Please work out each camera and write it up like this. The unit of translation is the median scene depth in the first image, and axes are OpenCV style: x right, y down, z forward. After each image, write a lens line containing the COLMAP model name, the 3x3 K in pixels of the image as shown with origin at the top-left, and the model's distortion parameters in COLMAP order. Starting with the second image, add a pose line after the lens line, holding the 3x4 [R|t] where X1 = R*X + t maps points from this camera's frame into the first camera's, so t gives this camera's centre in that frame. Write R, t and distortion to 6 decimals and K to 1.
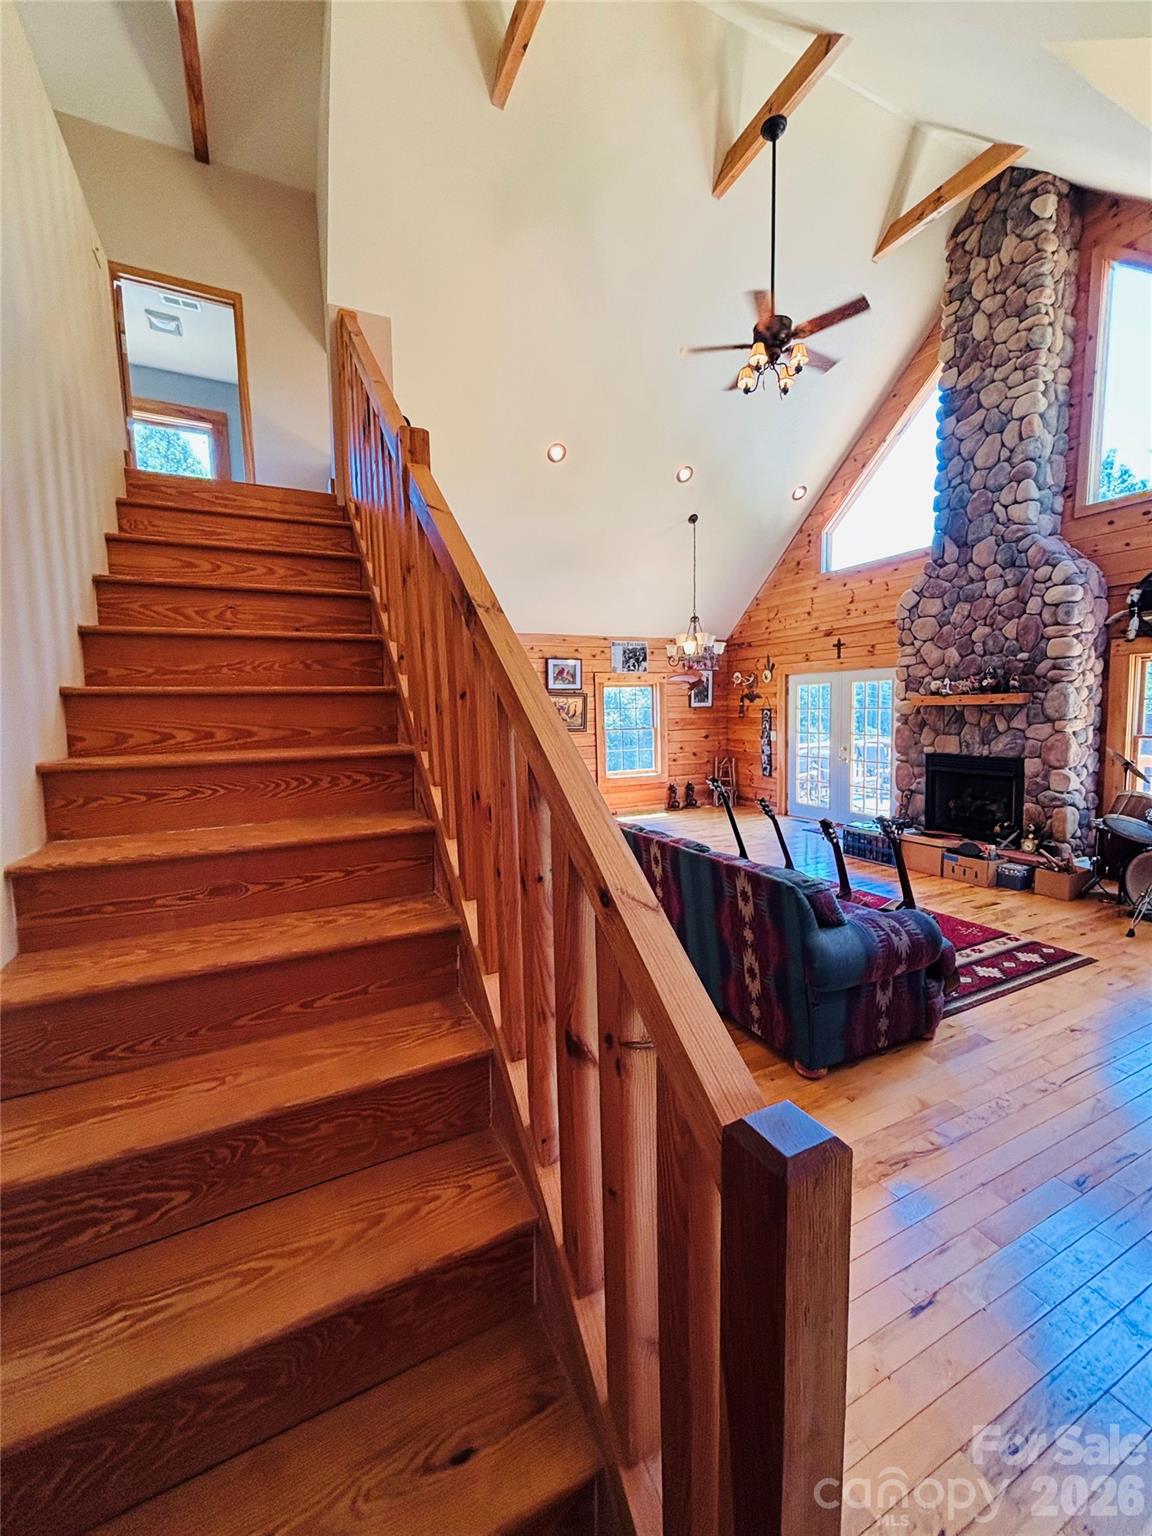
lens RADIAL K [[623.4, 0, 575.8], [0, 623.4, 768.2], [0, 0, 1]] dist [0.002665, -0.000585]
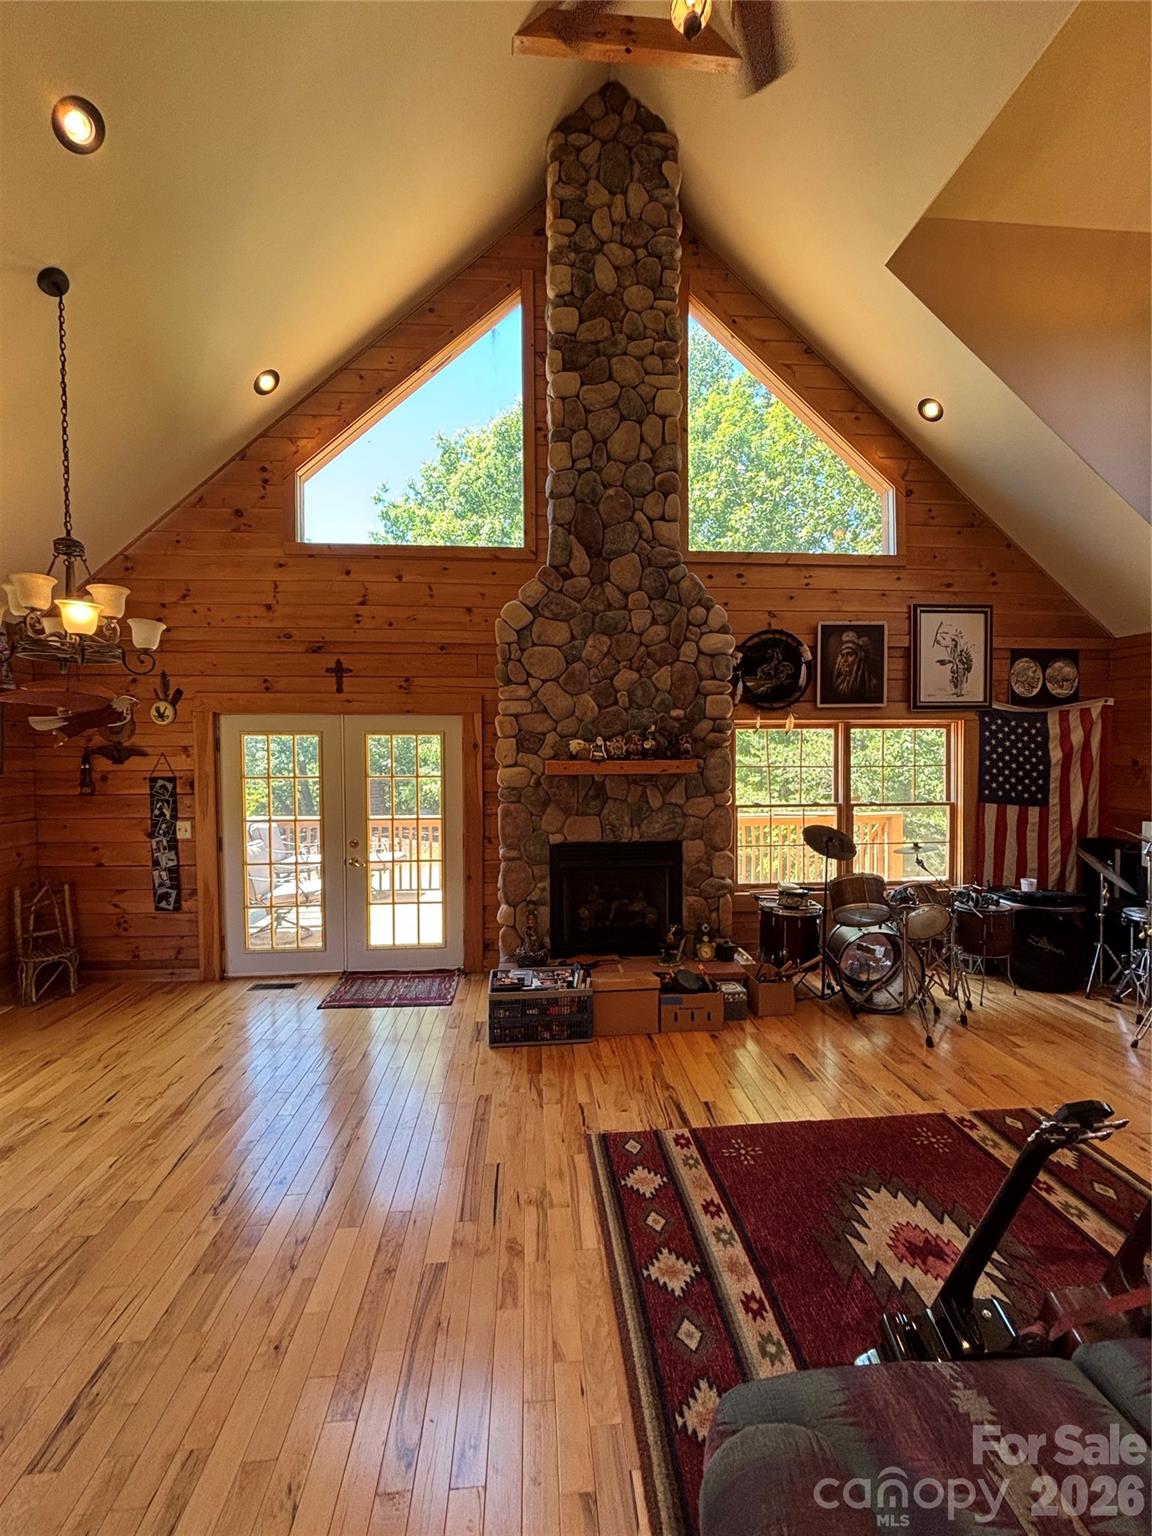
lens RADIAL K [[623.4, 0, 584.2], [0, 623.4, 764.4], [0, 0, 1]] dist [0.002665, -0.000585]
pose [[0.365803, -0.000349, 0.930692, -0.062503], [0.086834, 0.995651, -0.033756, -0.095071], [-0.926633, 0.093164, 0.364242, 0.803089]]
